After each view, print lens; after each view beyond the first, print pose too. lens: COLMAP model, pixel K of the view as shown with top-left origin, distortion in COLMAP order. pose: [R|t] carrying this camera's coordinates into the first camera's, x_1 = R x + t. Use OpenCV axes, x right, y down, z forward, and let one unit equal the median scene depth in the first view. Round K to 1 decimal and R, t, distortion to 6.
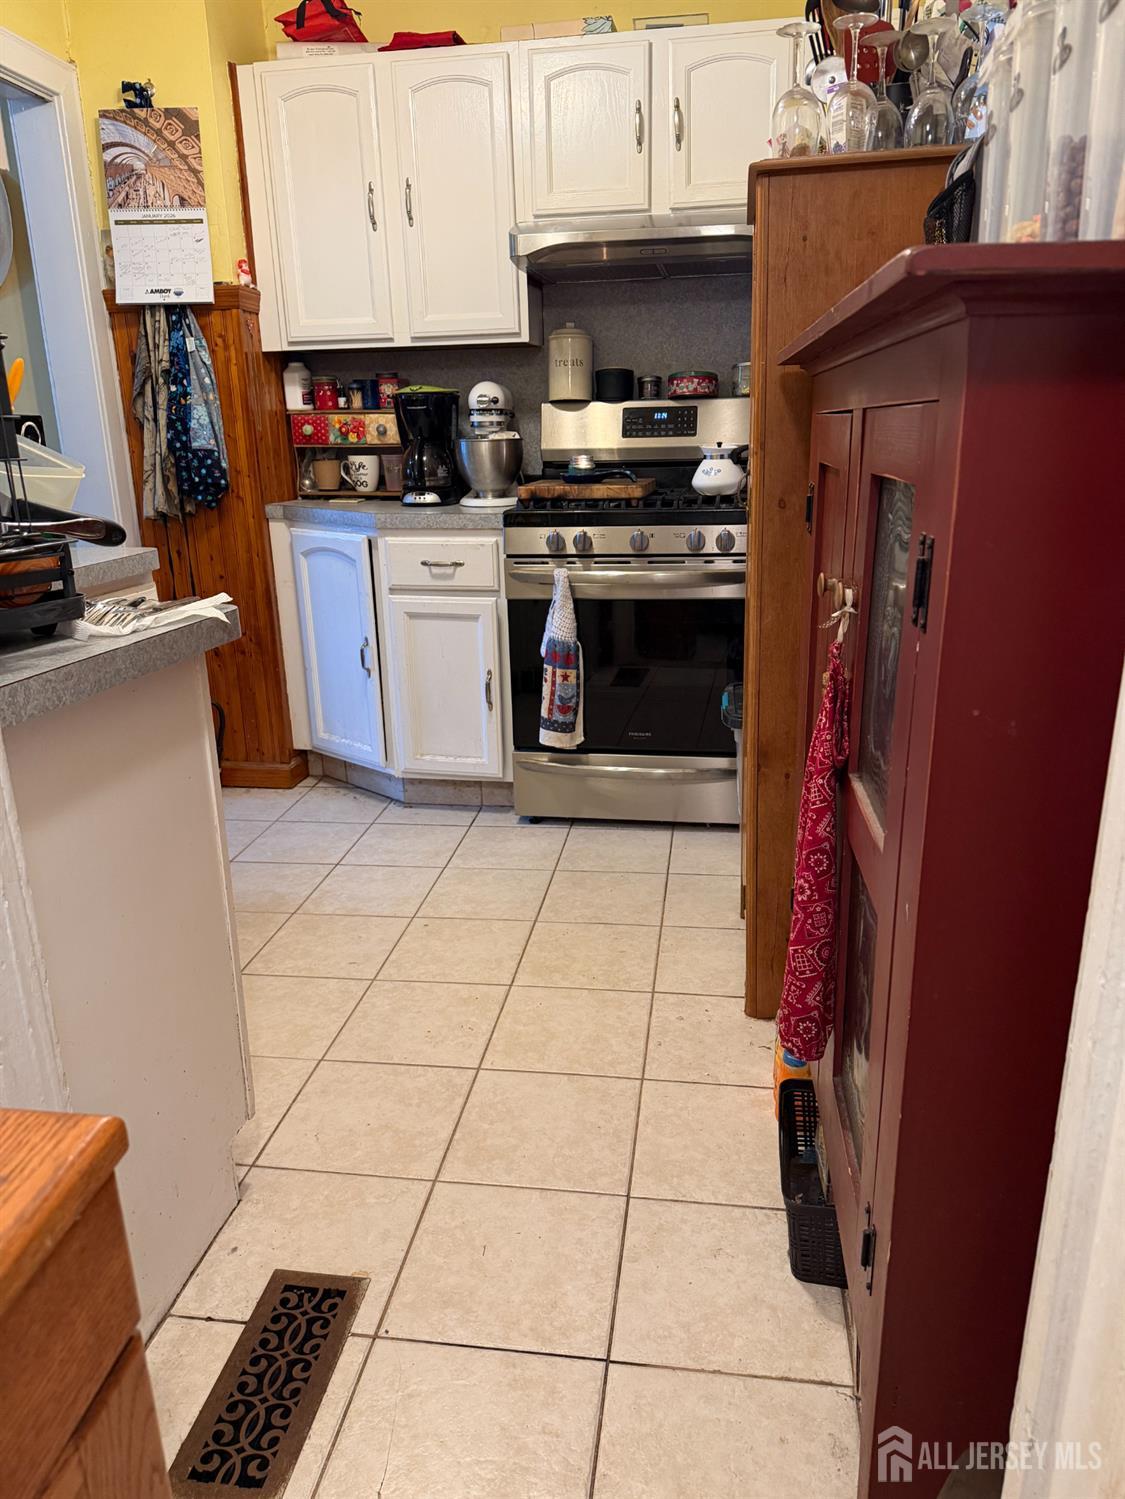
lens RADIAL K [[1050.1, 0, 577.5], [0, 1050.1, 752.6], [0, 0, 1]] dist [0.082816, -0.130174]
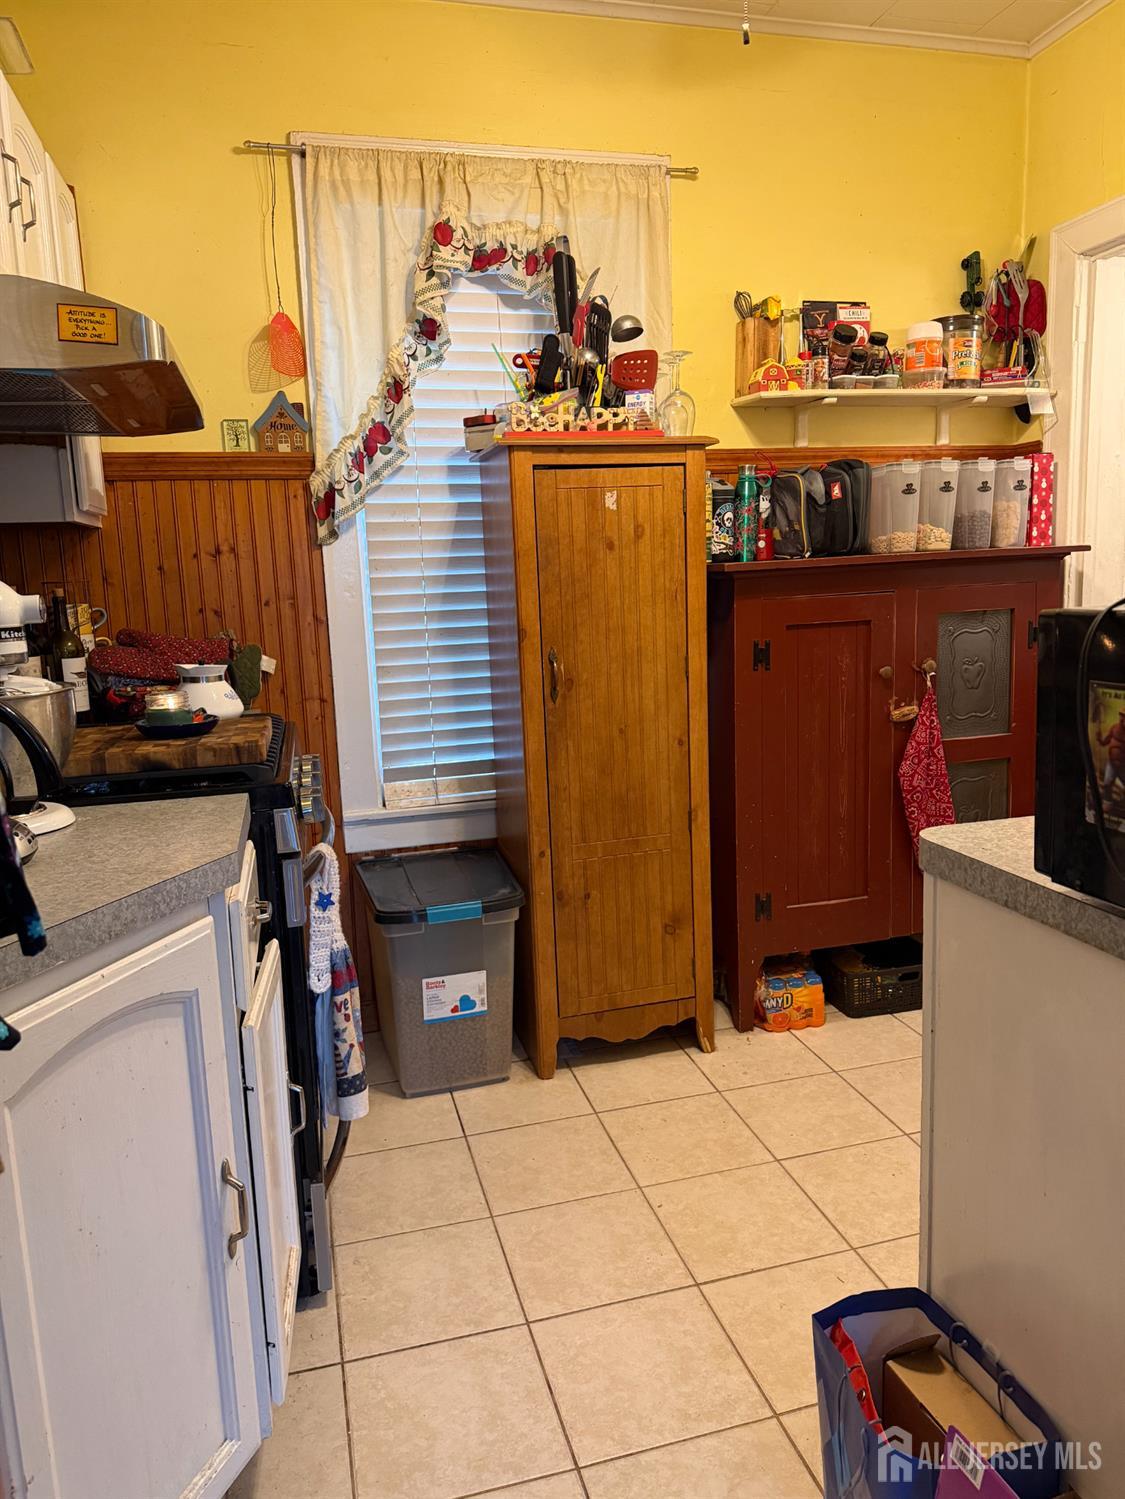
lens RADIAL K [[1050.1, 0, 577.5], [0, 1050.1, 752.6], [0, 0, 1]] dist [0.082816, -0.130174]
pose [[-0.396495, -0.119479, 0.910229, -0.629814], [0.317935, 0.912267, 0.258238, -0.326643], [-0.861225, 0.391784, -0.323723, 1.000530]]
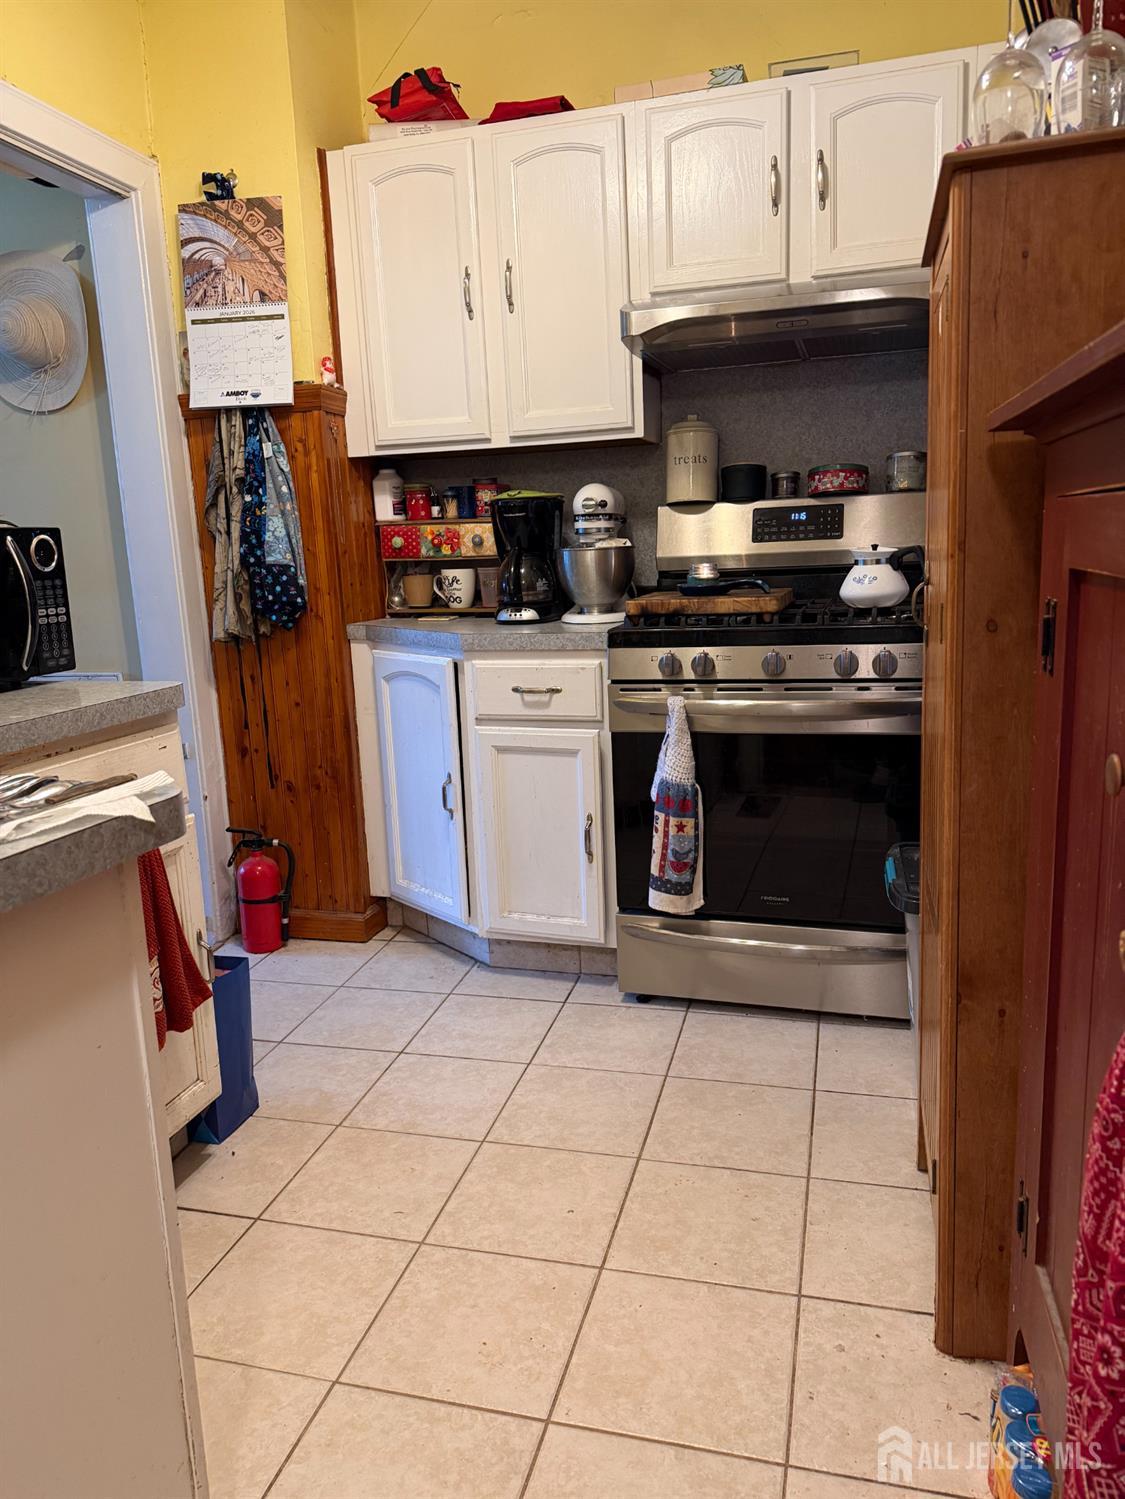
lens RADIAL K [[1043.5, 0, 562.5], [0, 1043.5, 749.5], [0, 0, 1]] dist [0.159468, -0.312994]
pose [[0.991427, 0.006921, -0.130480, 0.002955], [-0.020091, 0.994795, -0.099896, -0.047789], [0.129109, 0.101661, 0.986406, 0.173503]]
